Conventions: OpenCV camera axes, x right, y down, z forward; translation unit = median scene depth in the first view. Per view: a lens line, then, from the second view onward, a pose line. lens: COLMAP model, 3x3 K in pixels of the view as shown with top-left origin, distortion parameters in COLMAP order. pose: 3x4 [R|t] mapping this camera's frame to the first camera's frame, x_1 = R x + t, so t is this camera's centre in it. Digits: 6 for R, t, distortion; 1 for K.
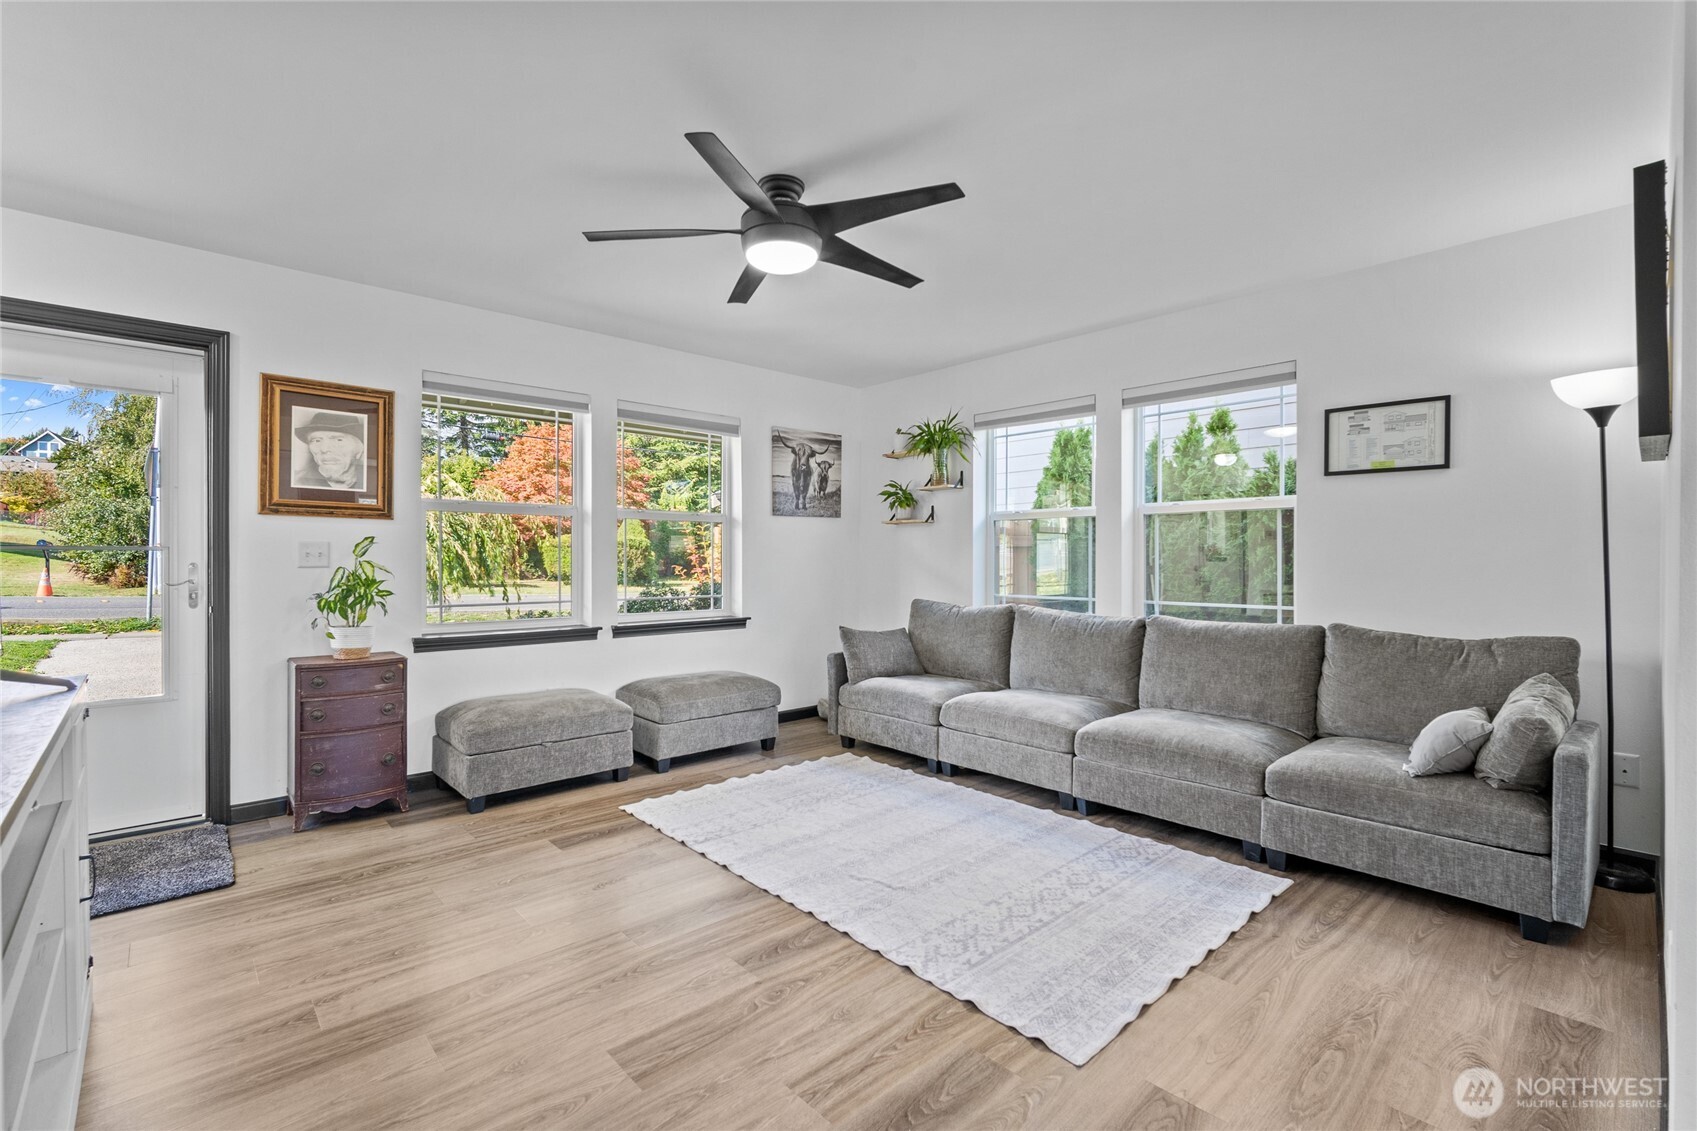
lens RADIAL K [[738.7, 0, 848.5], [0, 738.7, 565.5], [0, 0, 1]] dist [-0.003684, 0.000539]
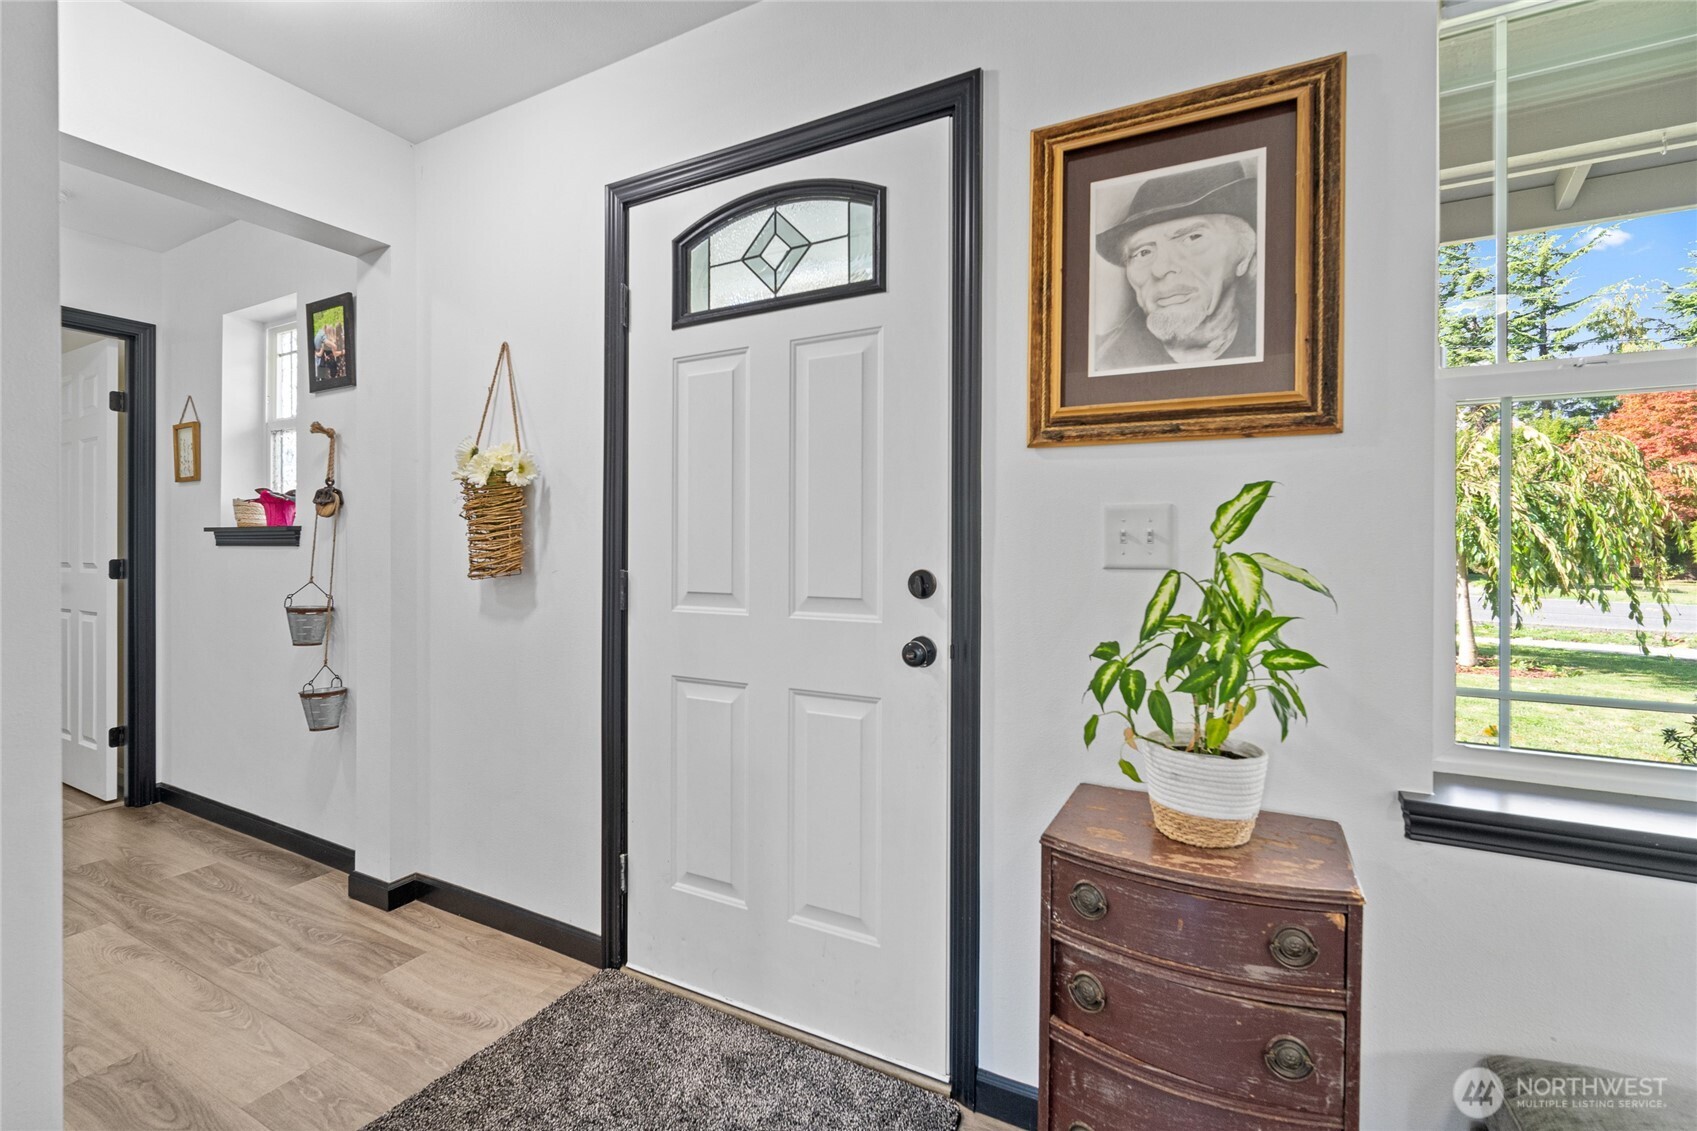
lens RADIAL K [[735.0, 0, 852.1], [0, 735.0, 556.4], [0, 0, 1]] dist [-0.019012, 0.006508]
pose [[0.324268, 0.004673, -0.945954, -0.394224], [-0.006926, 0.999973, 0.002566, -0.004471], [0.945940, 0.005720, 0.324291, 0.718656]]
